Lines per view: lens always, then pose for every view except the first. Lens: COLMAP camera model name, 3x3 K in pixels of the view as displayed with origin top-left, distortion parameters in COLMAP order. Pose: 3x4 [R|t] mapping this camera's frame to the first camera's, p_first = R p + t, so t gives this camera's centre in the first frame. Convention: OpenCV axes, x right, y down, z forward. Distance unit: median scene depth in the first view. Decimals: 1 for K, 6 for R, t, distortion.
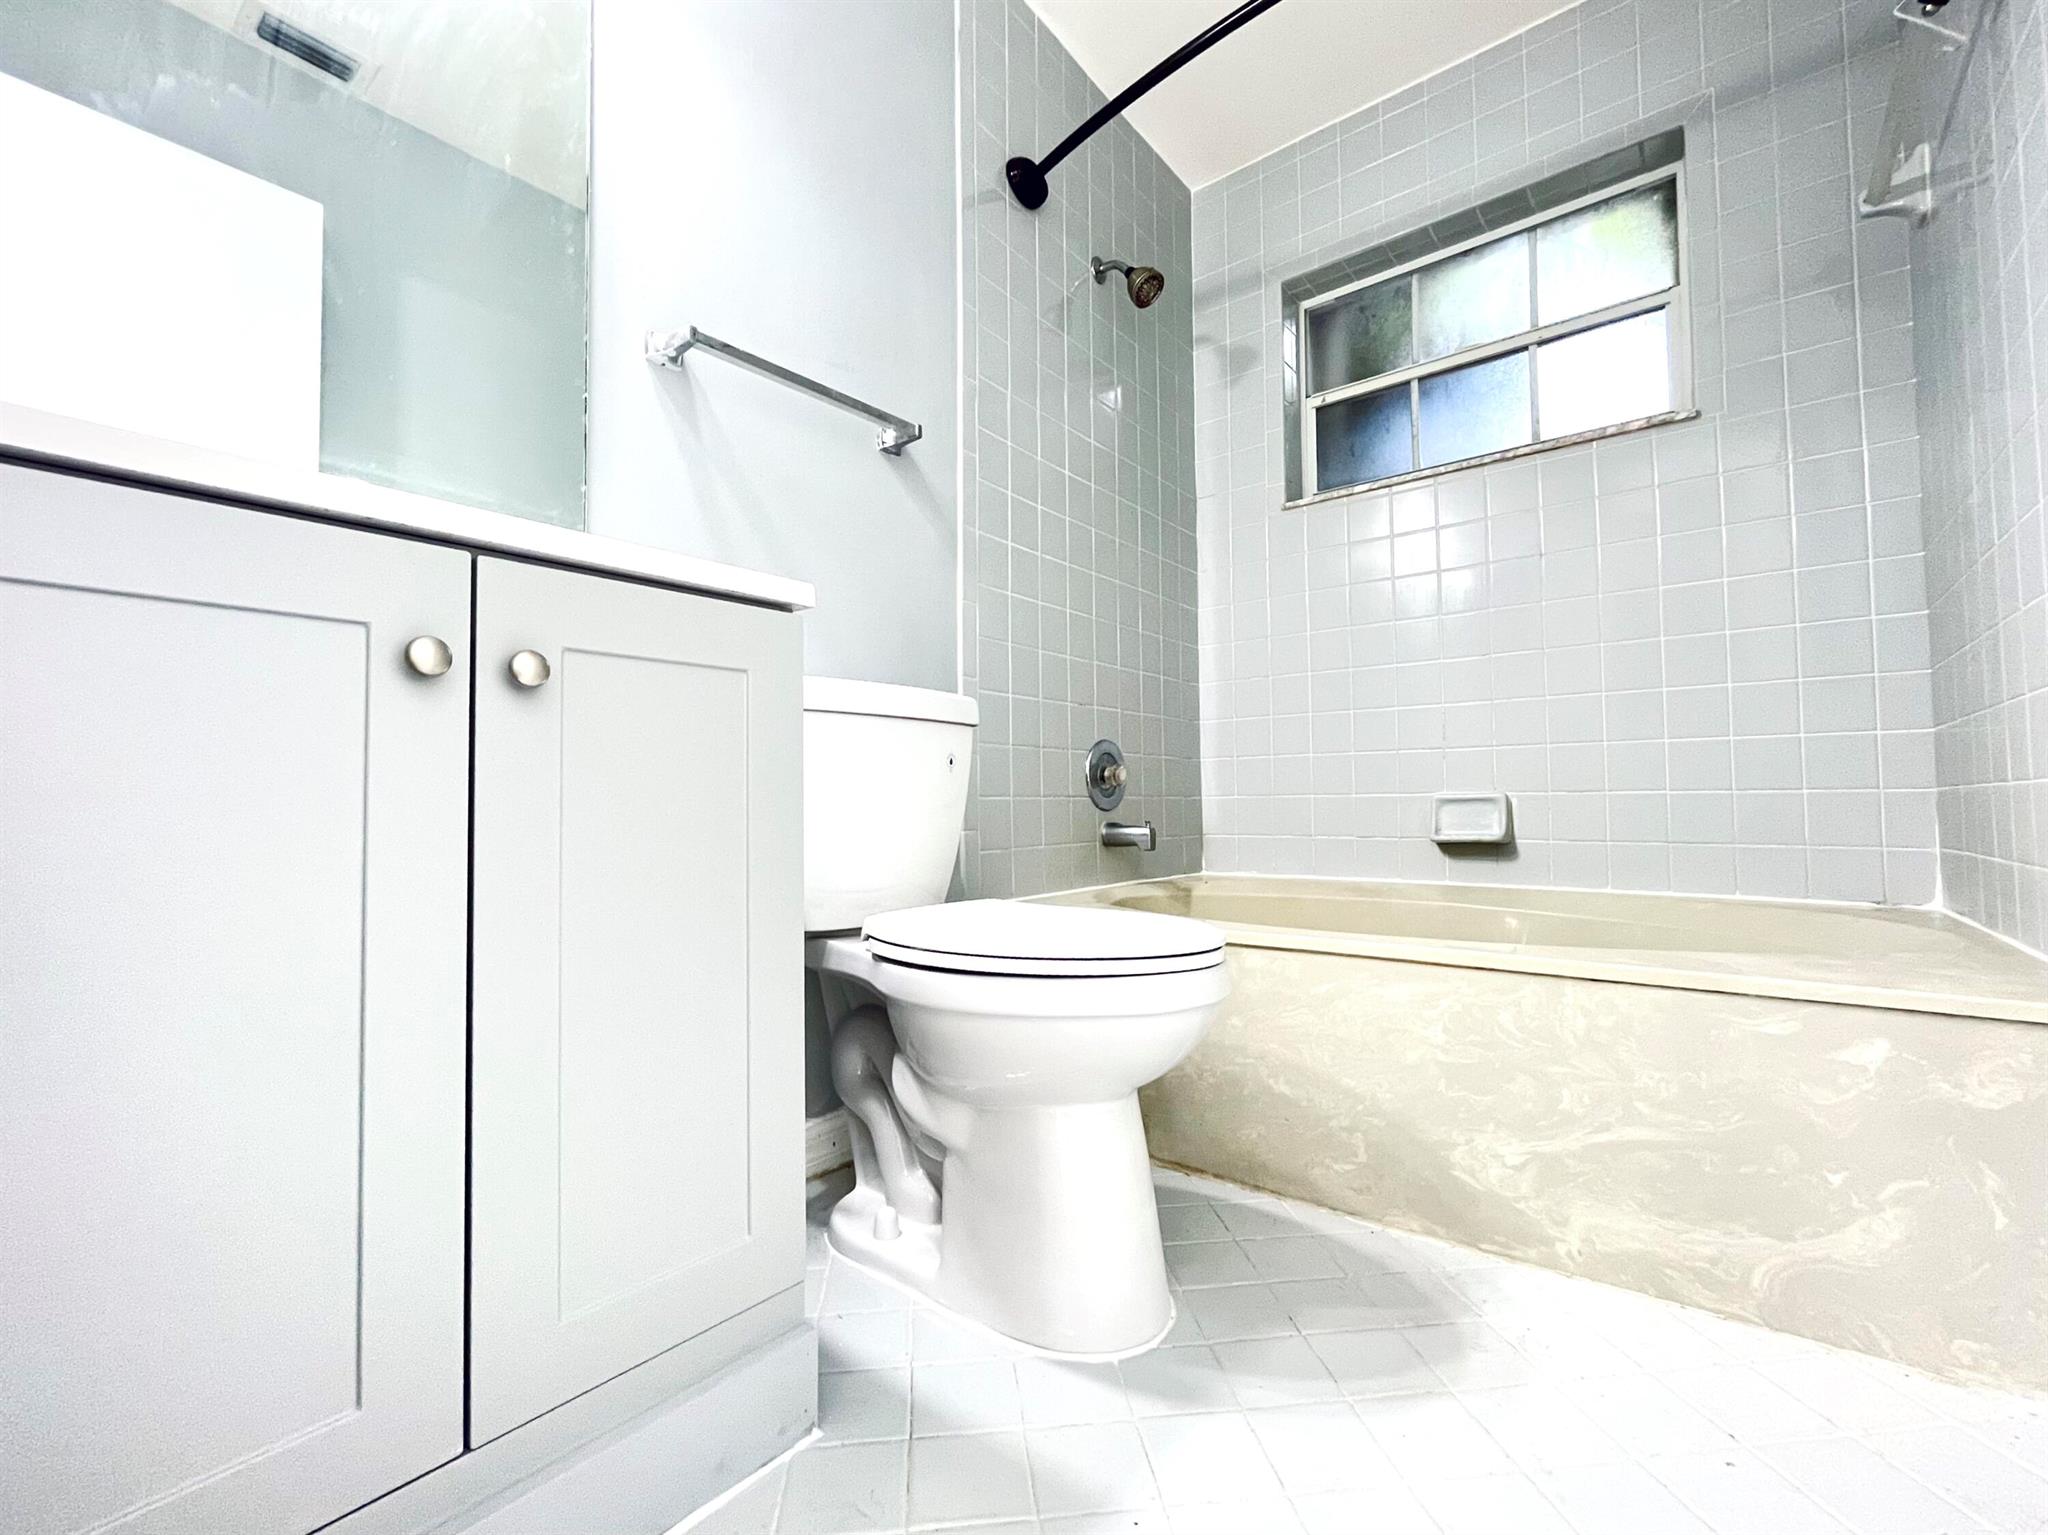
lens RADIAL K [[883.5, 0, 1009.5], [0, 883.5, 768.1], [0, 0, 1]] dist [-0.002196, -0.000238]
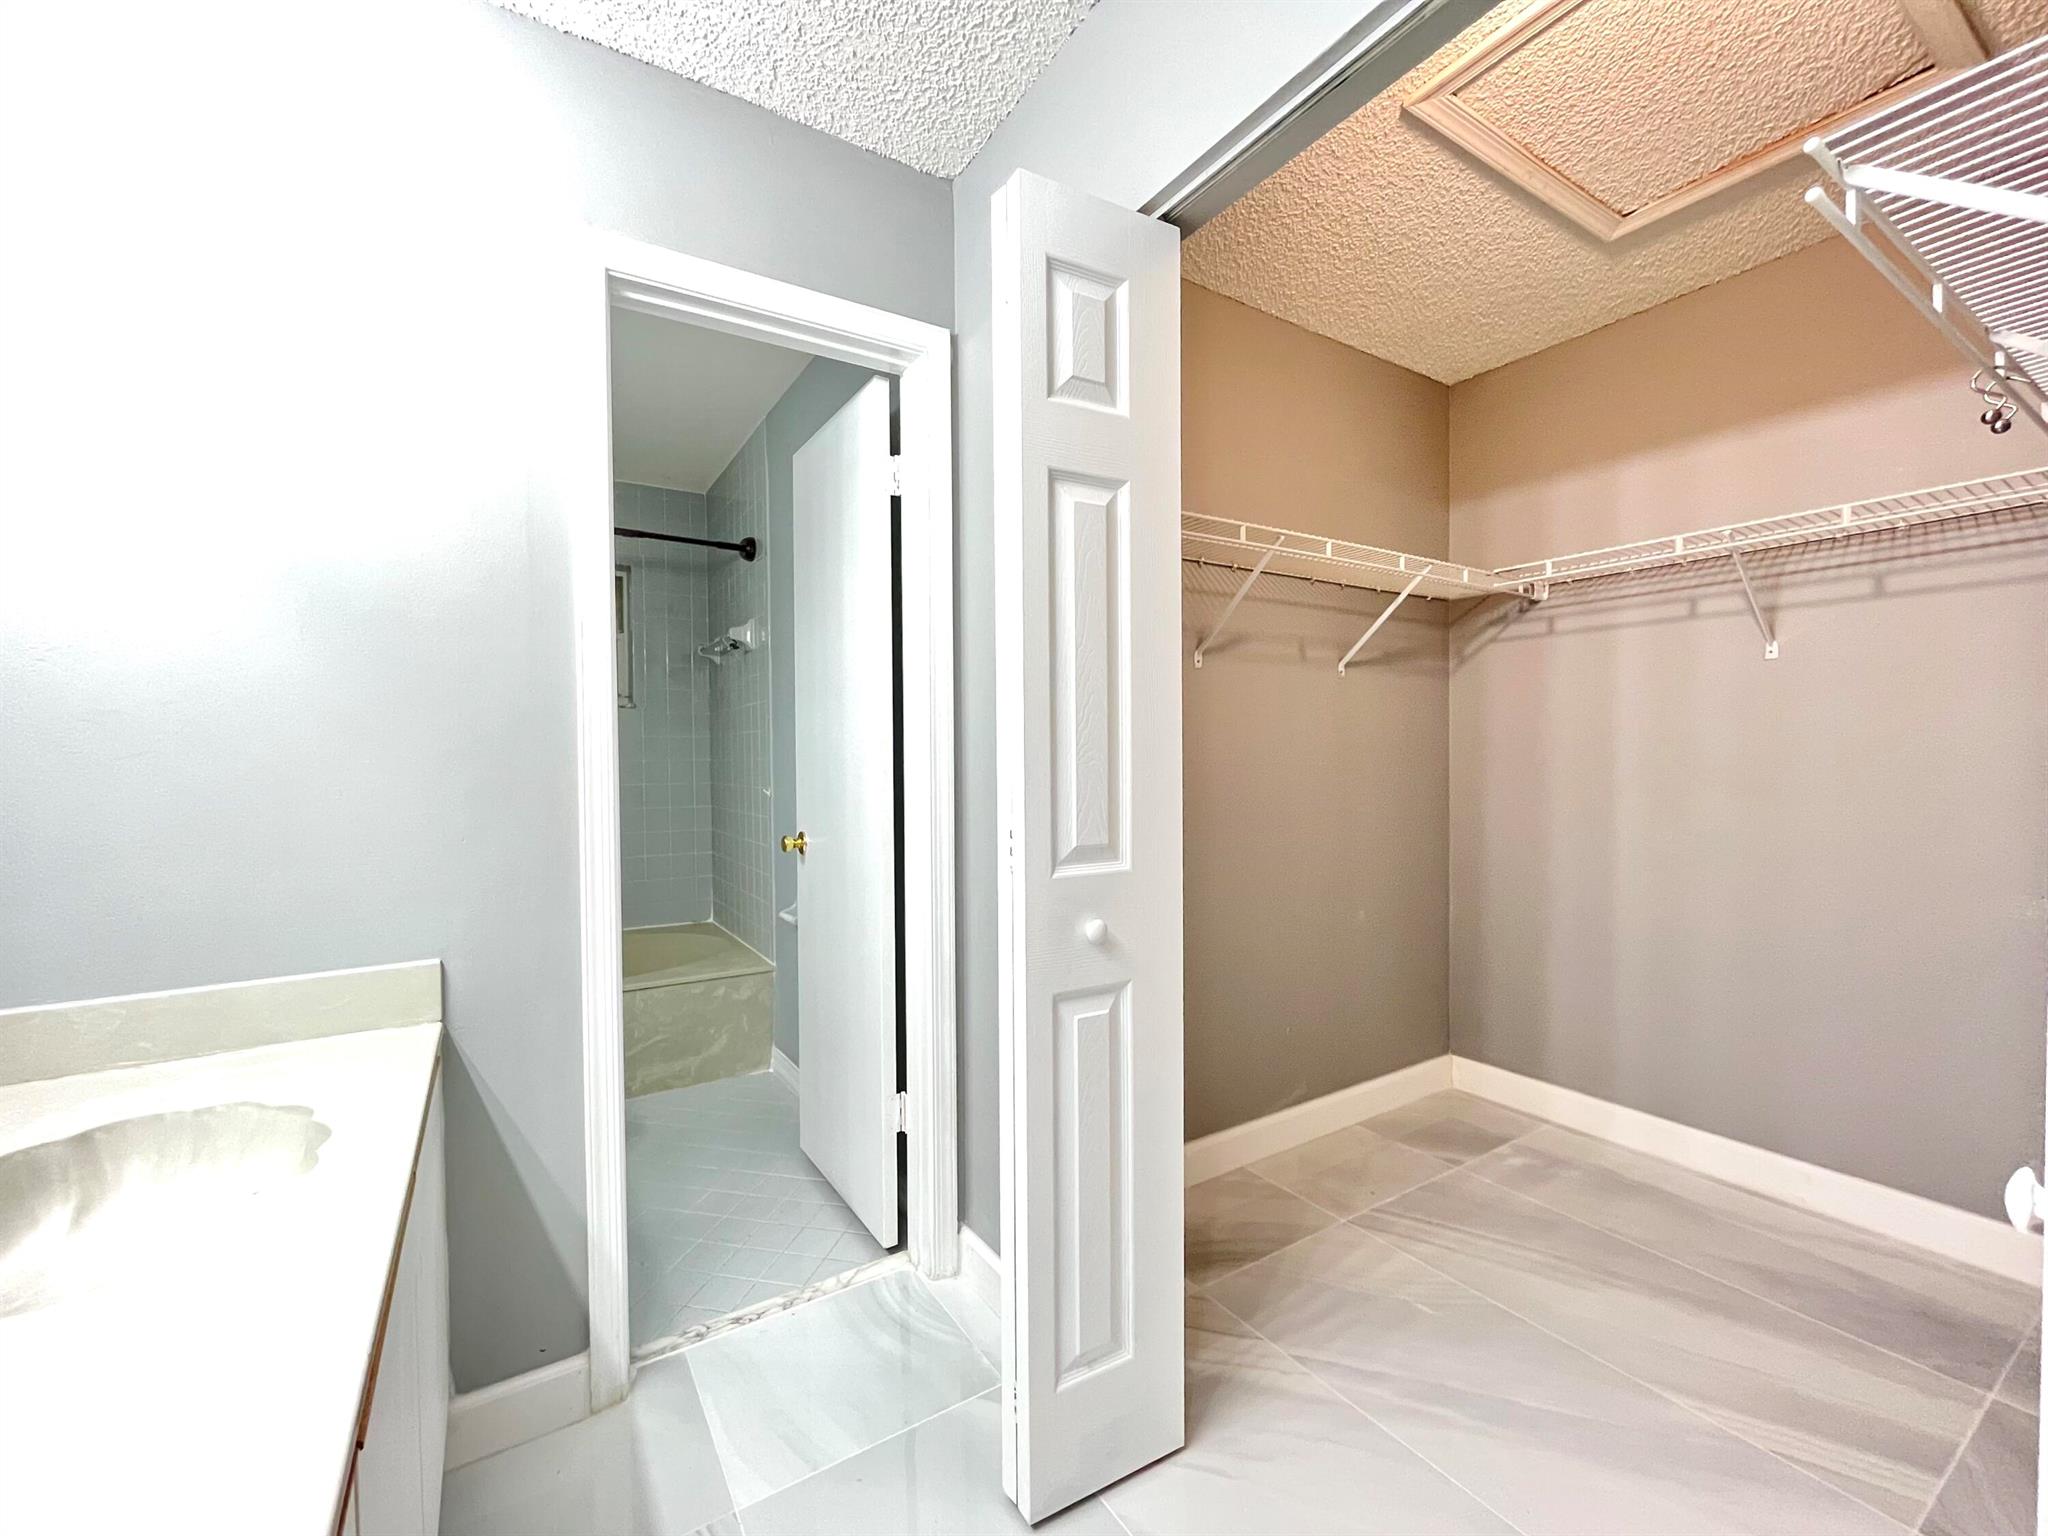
lens RADIAL K [[838.1, 0, 1025.2], [0, 838.1, 771.4], [0, 0, 1]] dist [-0.003283, 0.000465]
pose [[0.320856, -0.011722, 0.947055, -1.056966], [-0.030512, 0.999276, 0.022706, -0.394455], [-0.946636, -0.036182, 0.320266, -0.698138]]
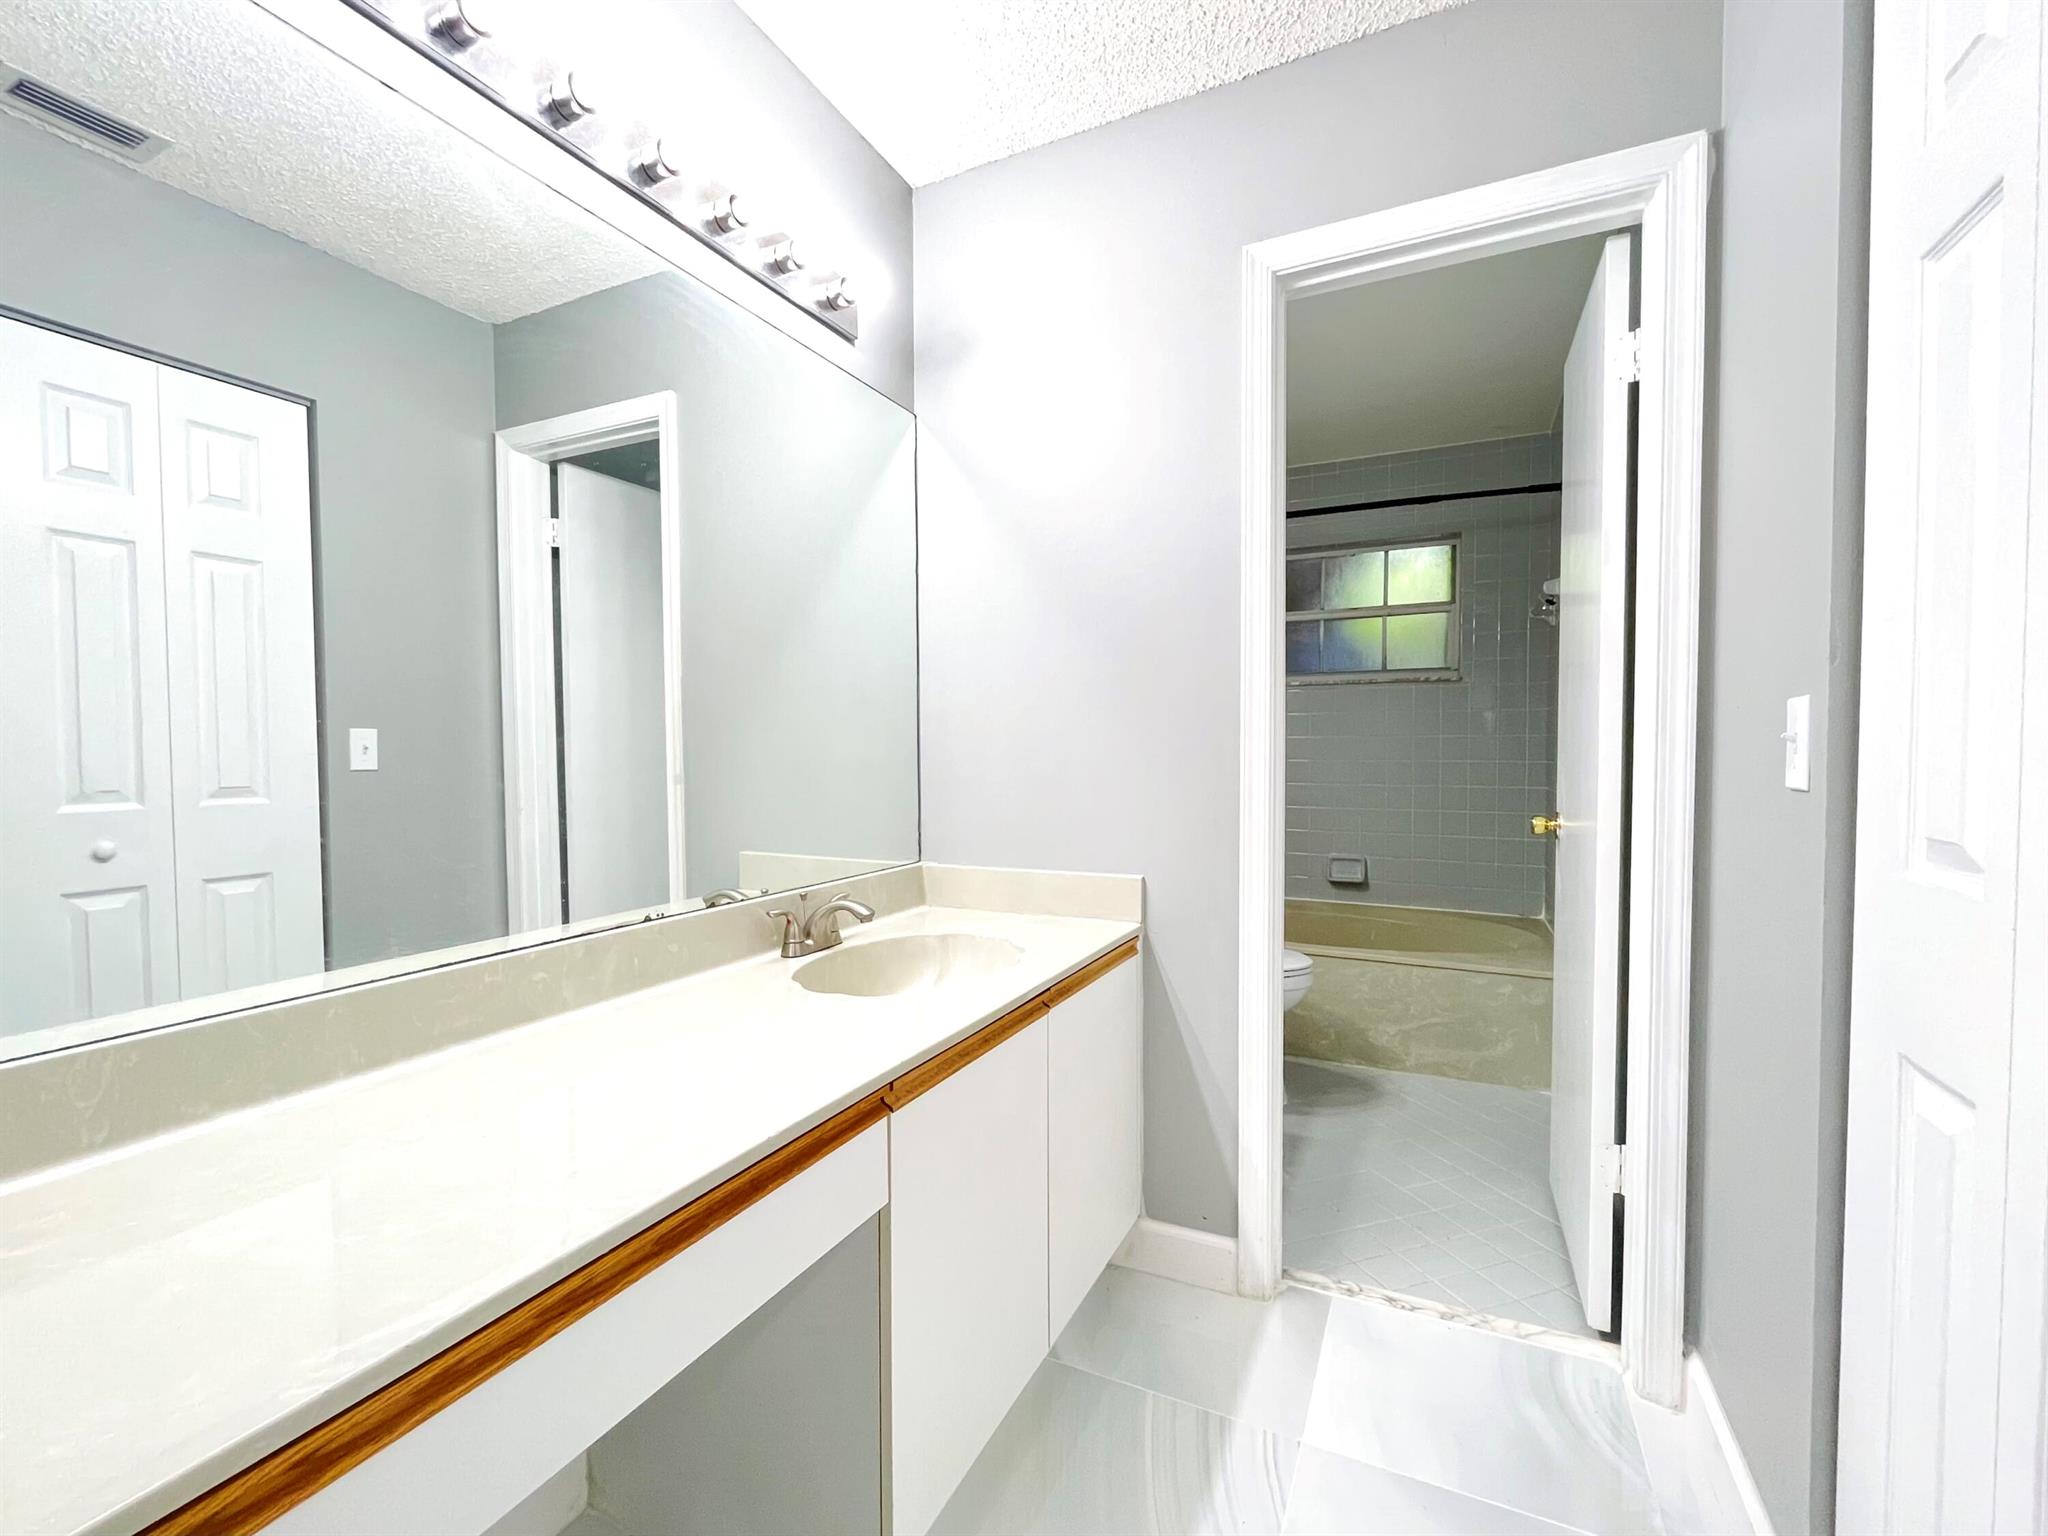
lens RADIAL K [[883.5, 0, 1019.3], [0, 883.5, 771.8], [0, 0, 1]] dist [-0.002196, -0.000238]
pose [[0.973398, 0.001656, 0.229113, -0.857802], [-0.016736, 0.997816, 0.063892, -0.372472], [-0.228507, -0.066027, 0.971301, -0.963382]]
